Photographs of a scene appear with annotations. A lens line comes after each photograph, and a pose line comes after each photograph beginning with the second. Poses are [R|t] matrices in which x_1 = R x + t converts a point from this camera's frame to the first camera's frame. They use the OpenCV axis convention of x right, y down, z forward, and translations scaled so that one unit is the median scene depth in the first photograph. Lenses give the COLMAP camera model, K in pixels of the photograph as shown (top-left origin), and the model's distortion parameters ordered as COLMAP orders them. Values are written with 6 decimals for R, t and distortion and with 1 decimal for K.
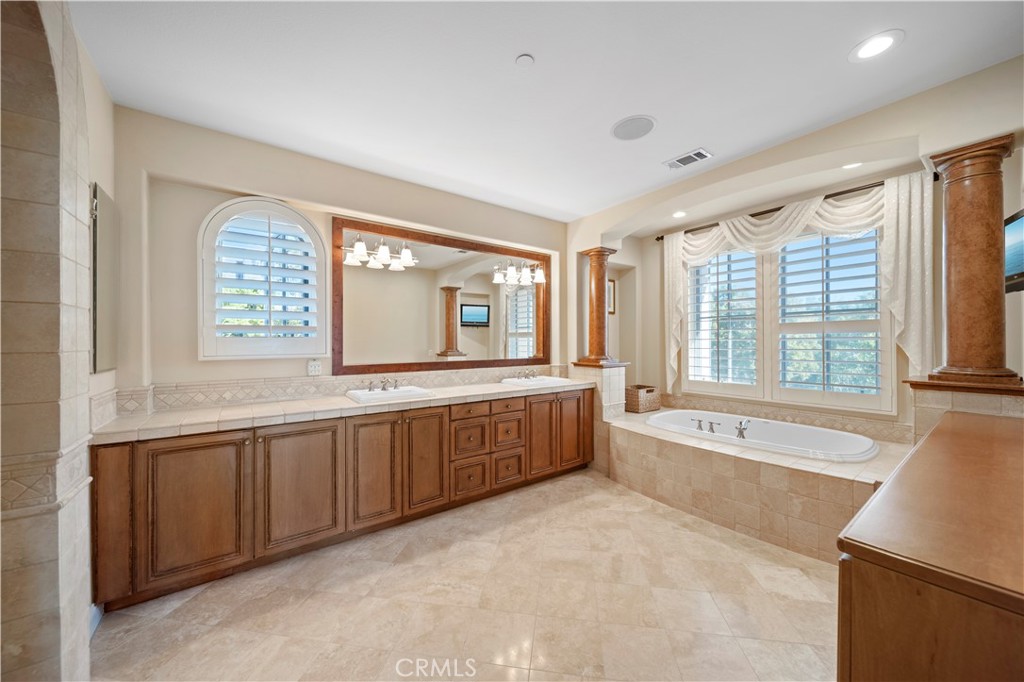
lens RADIAL K [[369.5, 0, 510.7], [0, 369.5, 341.4], [0, 0, 1]] dist [0.000212, -0.000361]
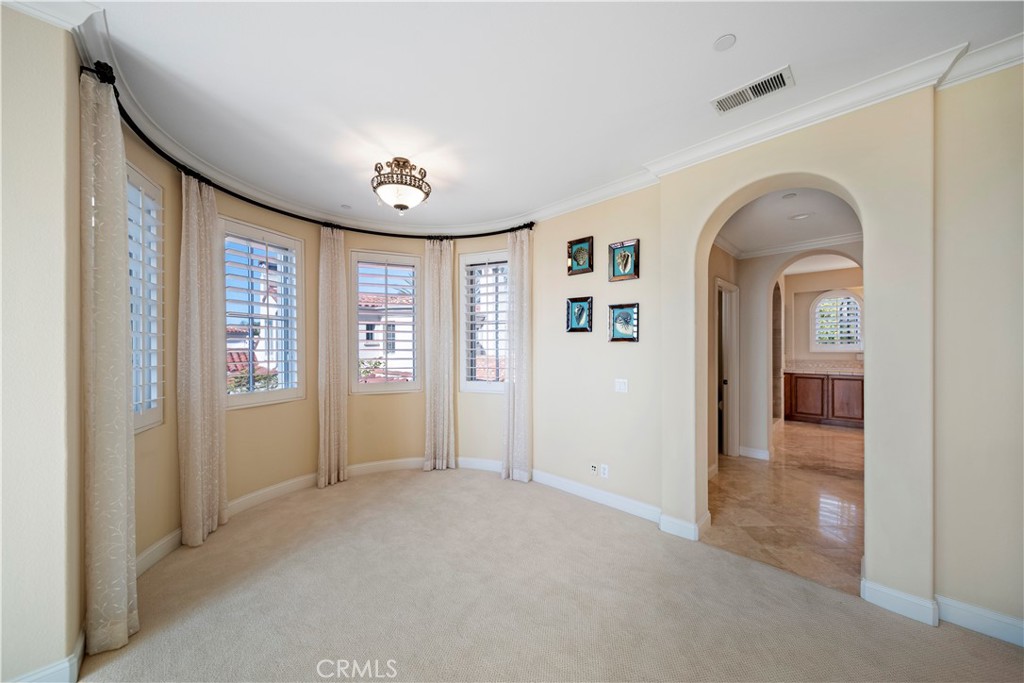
lens RADIAL K [[347.0, 0, 516.4], [0, 347.0, 341.9], [0, 0, 1]] dist [0.001040, 0.000020]
pose [[0.147353, 0.000761, -0.989084, 1.685440], [-0.000982, 0.999999, 0.000623, -0.029681], [0.989083, 0.000880, 0.147354, -1.874083]]
